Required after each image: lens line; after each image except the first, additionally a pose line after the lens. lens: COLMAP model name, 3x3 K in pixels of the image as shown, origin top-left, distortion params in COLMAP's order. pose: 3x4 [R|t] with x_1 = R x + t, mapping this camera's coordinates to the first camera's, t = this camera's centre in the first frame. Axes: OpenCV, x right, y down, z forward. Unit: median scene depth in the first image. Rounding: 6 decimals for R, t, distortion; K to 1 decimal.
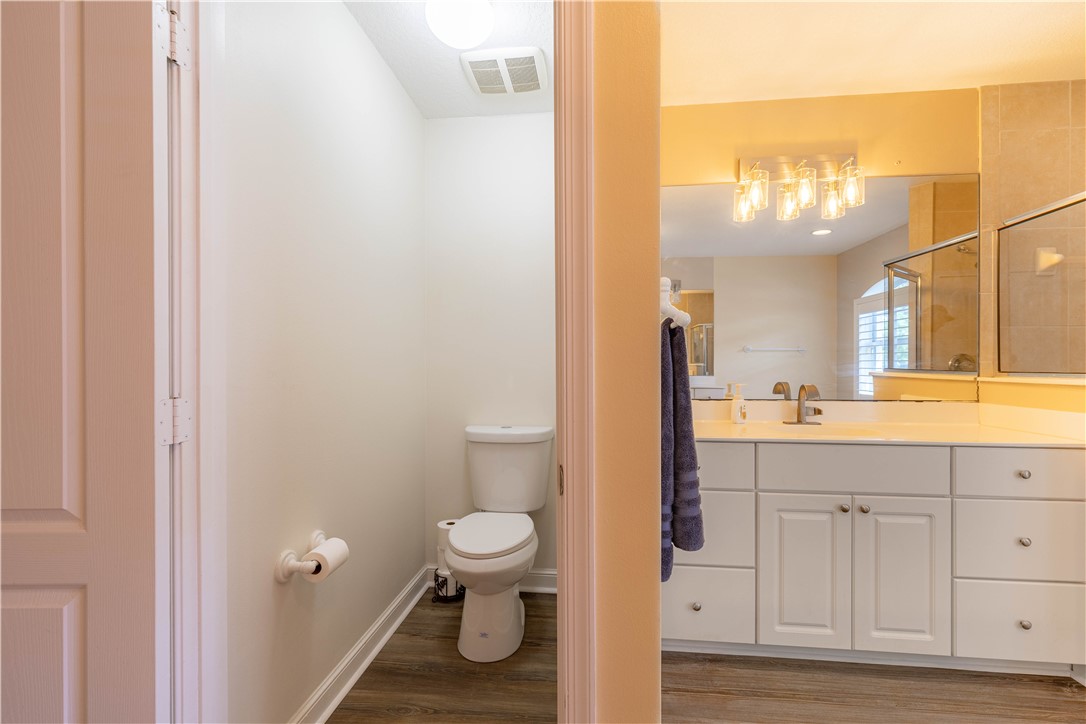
lens RADIAL K [[486.3, 0, 547.0], [0, 486.3, 364.8], [0, 0, 1]] dist [0.004062, -0.000740]
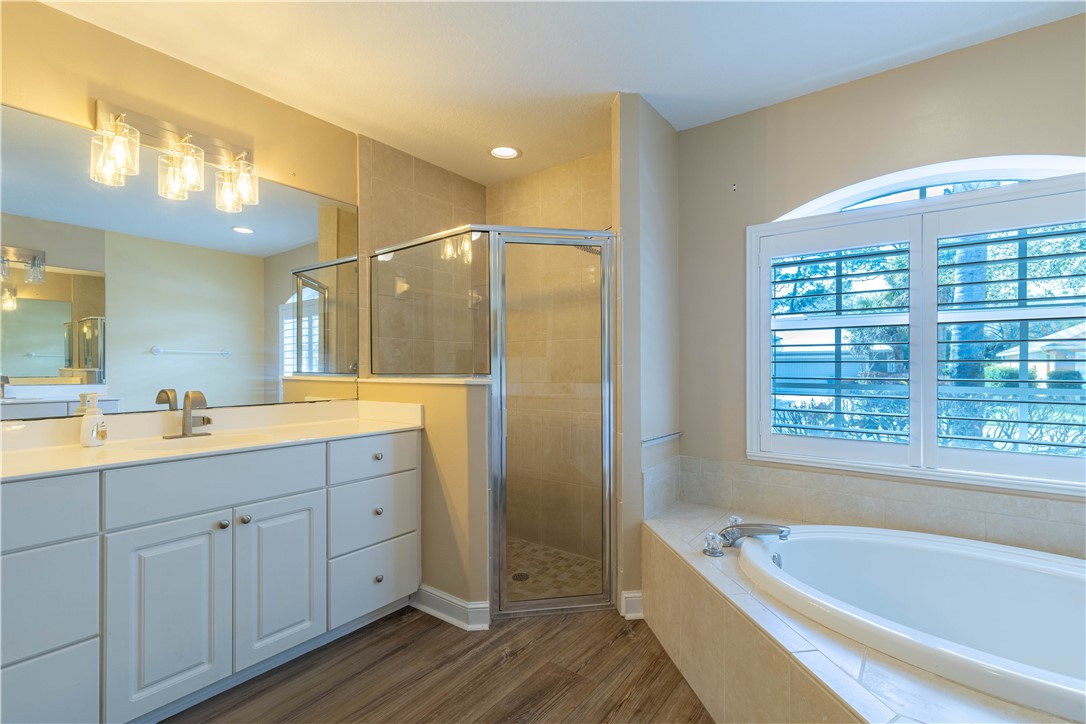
lens RADIAL K [[486.3, 0, 546.7], [0, 486.3, 366.4], [0, 0, 1]] dist [0.004062, -0.000740]
pose [[0.514684, -0.000294, 0.857380, 0.110740], [0.005842, 0.999978, -0.003164, 0.002322], [-0.857360, 0.006637, 0.514674, 0.001535]]
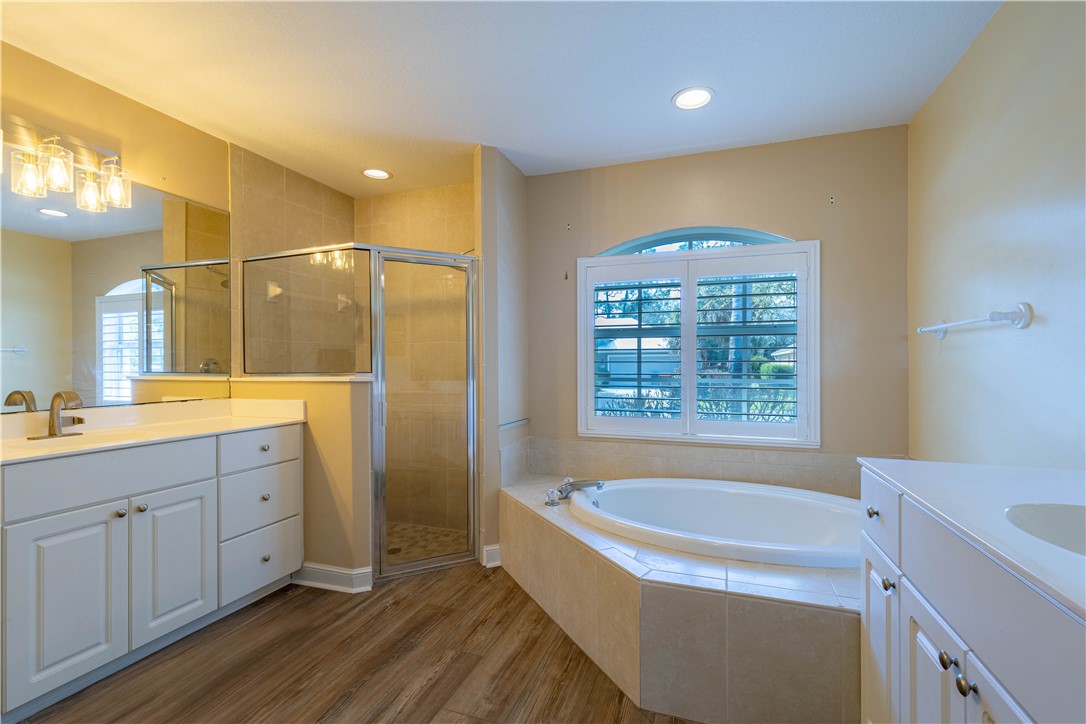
lens RADIAL K [[486.3, 0, 542.9], [0, 486.3, 363.4], [0, 0, 1]] dist [0.004062, -0.000740]
pose [[0.240671, 0.000003, 0.970607, -0.119049], [0.008076, 0.999965, -0.002006, -0.002011], [-0.970573, 0.008321, 0.240662, -0.062255]]
